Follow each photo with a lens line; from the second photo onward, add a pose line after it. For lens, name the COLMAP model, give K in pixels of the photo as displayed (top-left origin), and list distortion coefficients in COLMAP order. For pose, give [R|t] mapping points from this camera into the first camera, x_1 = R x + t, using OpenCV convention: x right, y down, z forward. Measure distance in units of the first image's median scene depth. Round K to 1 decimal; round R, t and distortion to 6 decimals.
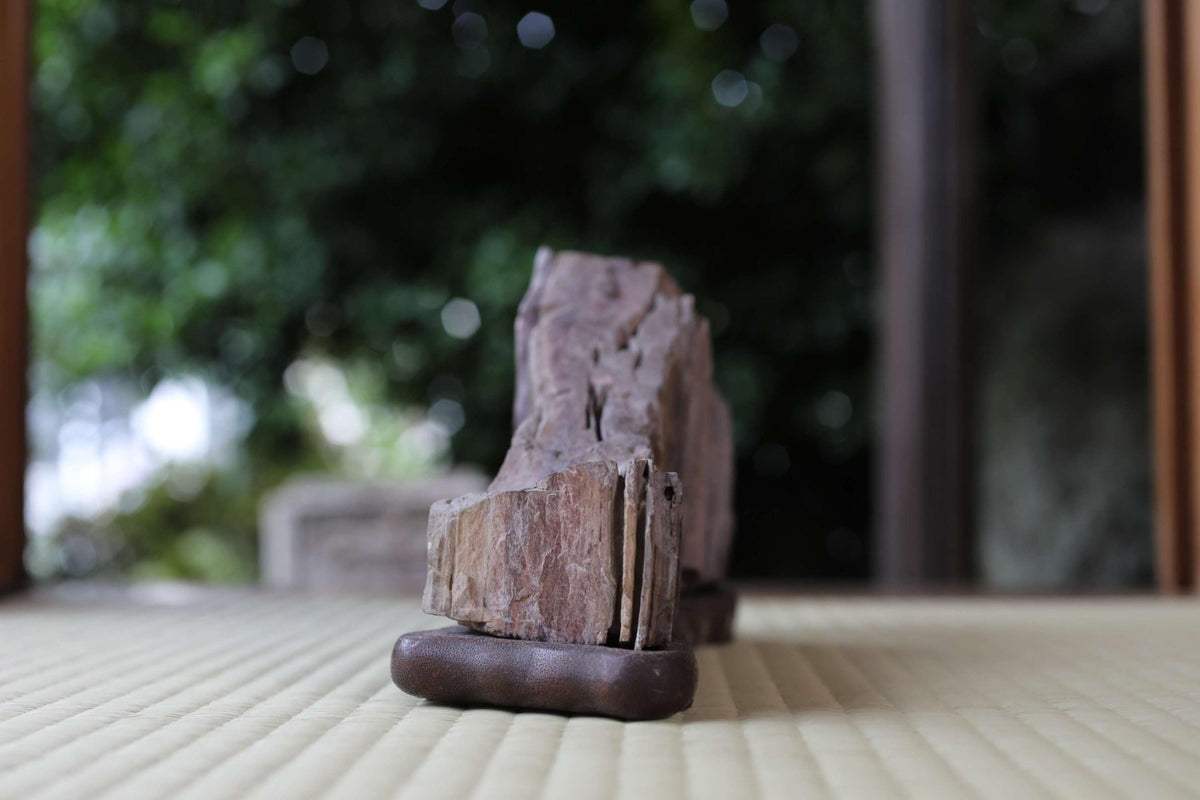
lens RADIAL K [[1867.0, 0, 600.0], [0, 1867.0, 400.0], [0, 0, 1]] dist [-0.048839, 0.321366]
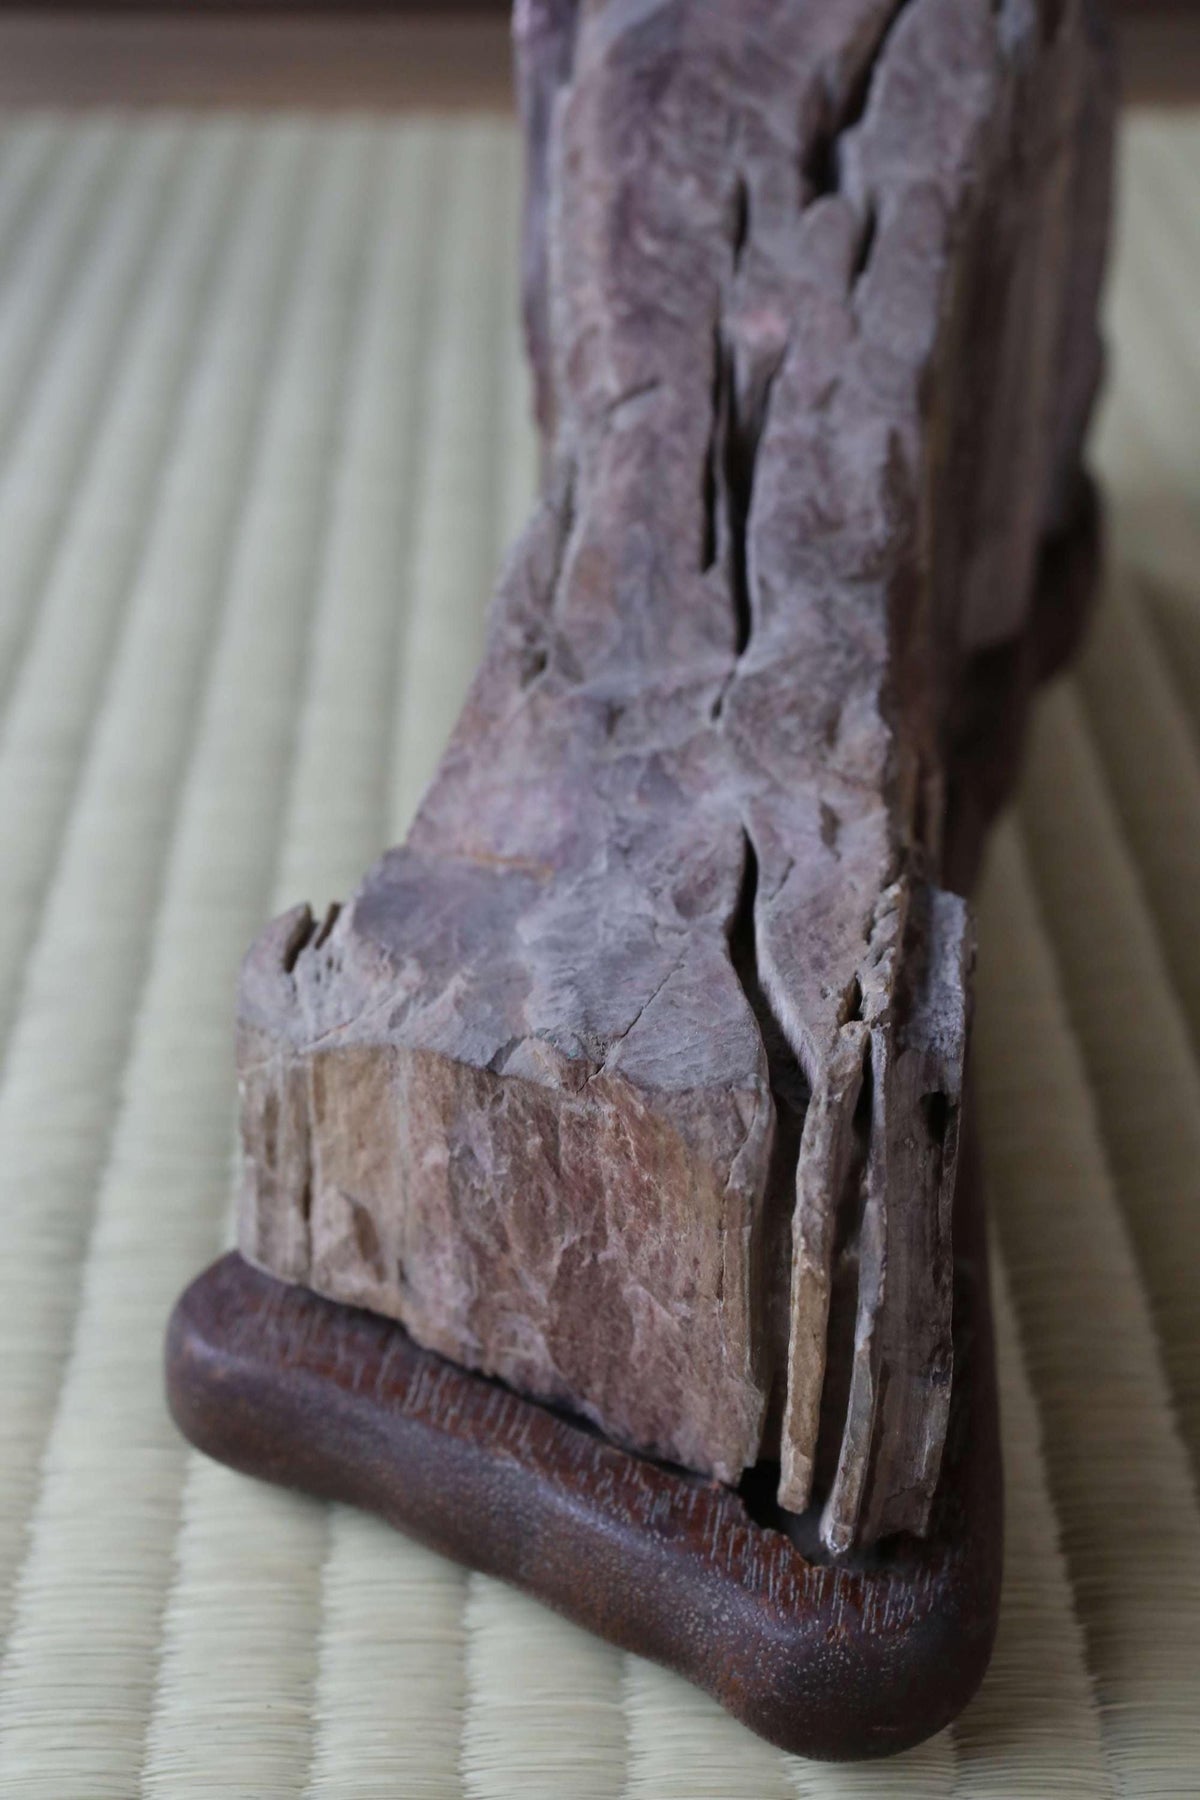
lens RADIAL K [[3025.3, 0, 600.0], [0, 3025.3, 900.0], [0, 0, 1]] dist [-0.034052, 0.060882]
pose [[0.997486, 0.013397, -0.069593, 0.014603], [0.027711, 0.830067, 0.556975, -0.268512], [0.065228, -0.557503, 0.827608, 0.565795]]
